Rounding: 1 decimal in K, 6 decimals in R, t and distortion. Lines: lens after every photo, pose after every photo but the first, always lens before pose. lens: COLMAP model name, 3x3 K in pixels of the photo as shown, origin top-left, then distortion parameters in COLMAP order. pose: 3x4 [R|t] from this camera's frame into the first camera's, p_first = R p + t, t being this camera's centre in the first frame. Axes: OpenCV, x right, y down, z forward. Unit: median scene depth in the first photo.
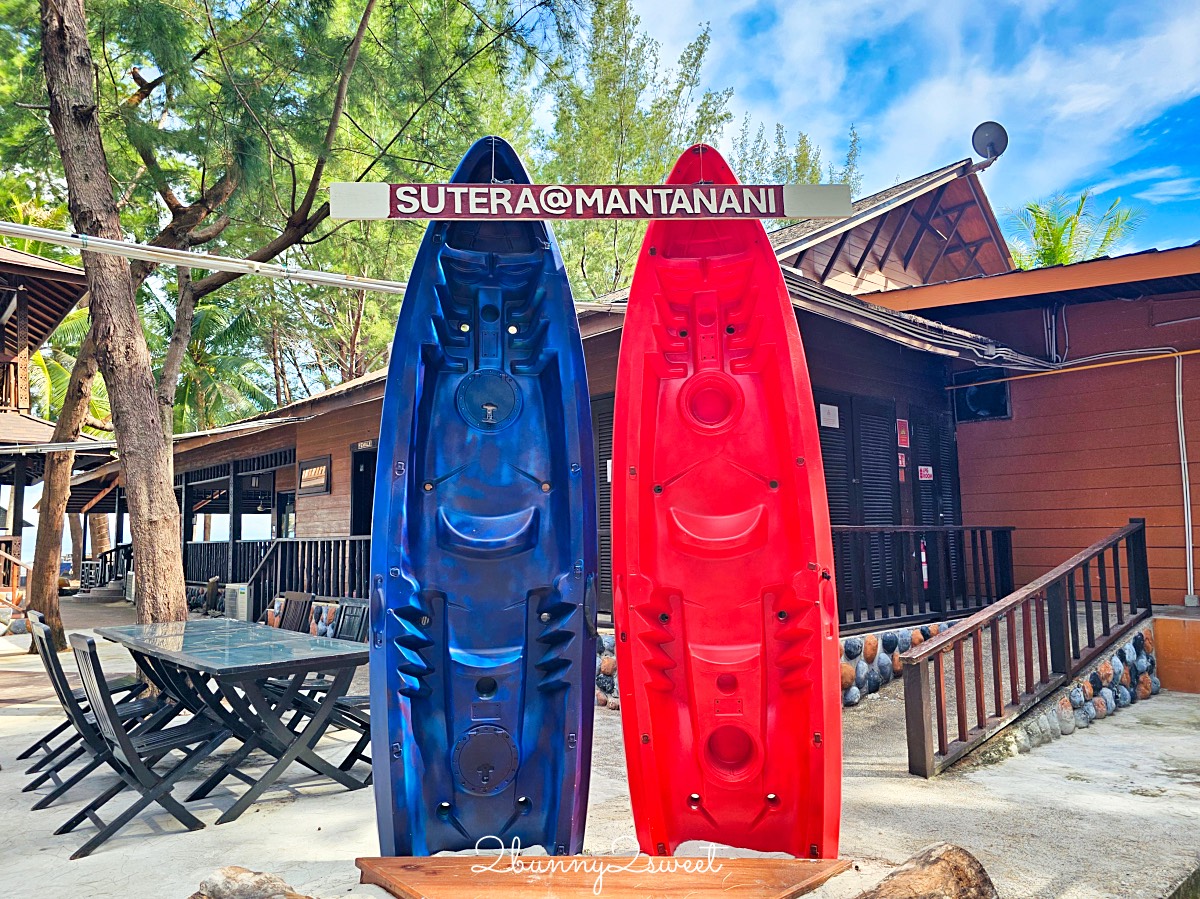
lens RADIAL K [[856.9, 0, 600.0], [0, 856.9, 449.5], [0, 0, 1]] dist [-0.000146, -0.000268]
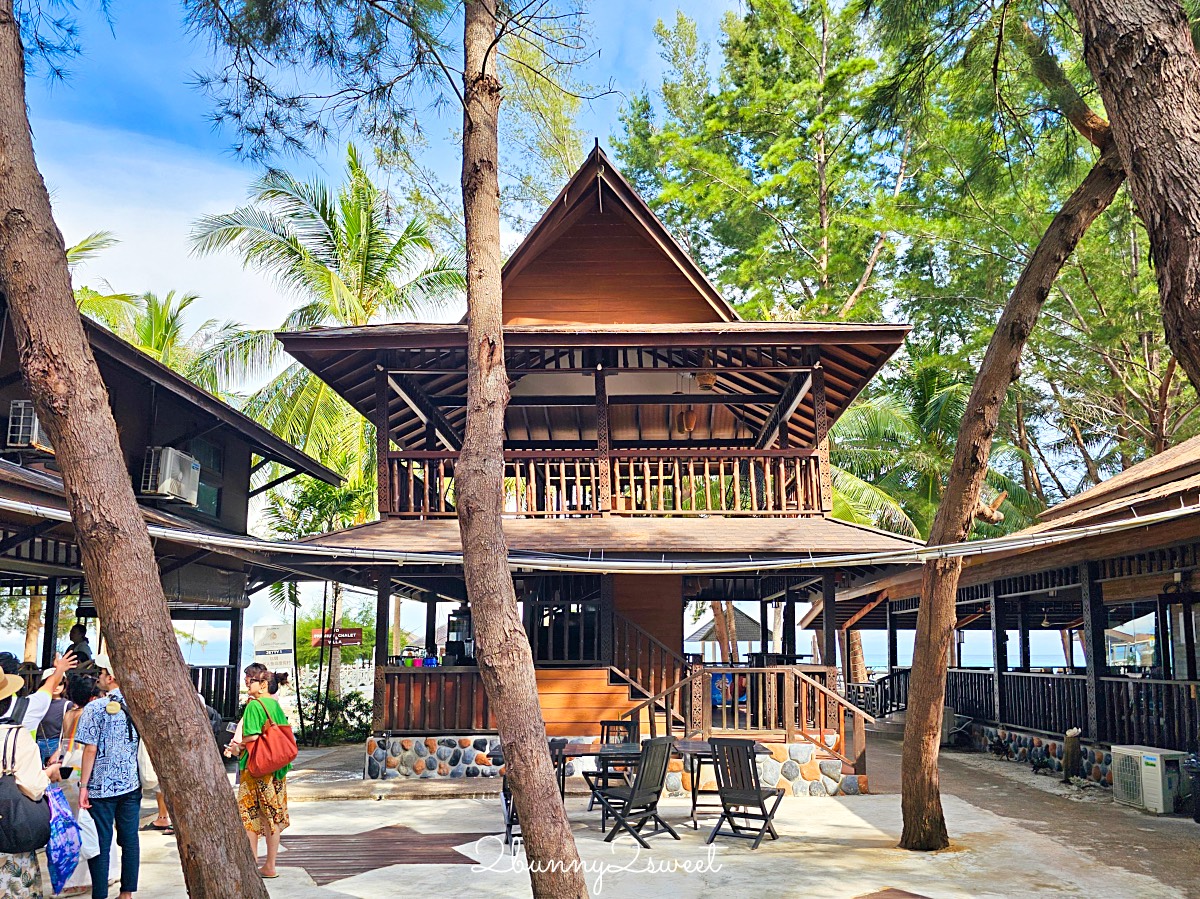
lens RADIAL K [[856.9, 0, 600.0], [0, 856.9, 449.5], [0, 0, 1]] dist [-0.000146, -0.000268]
pose [[0.730533, -0.142044, -0.667941, -0.234827], [0.059894, 0.987686, -0.144534, 0.000191], [0.680246, 0.065581, 0.730044, 0.208255]]
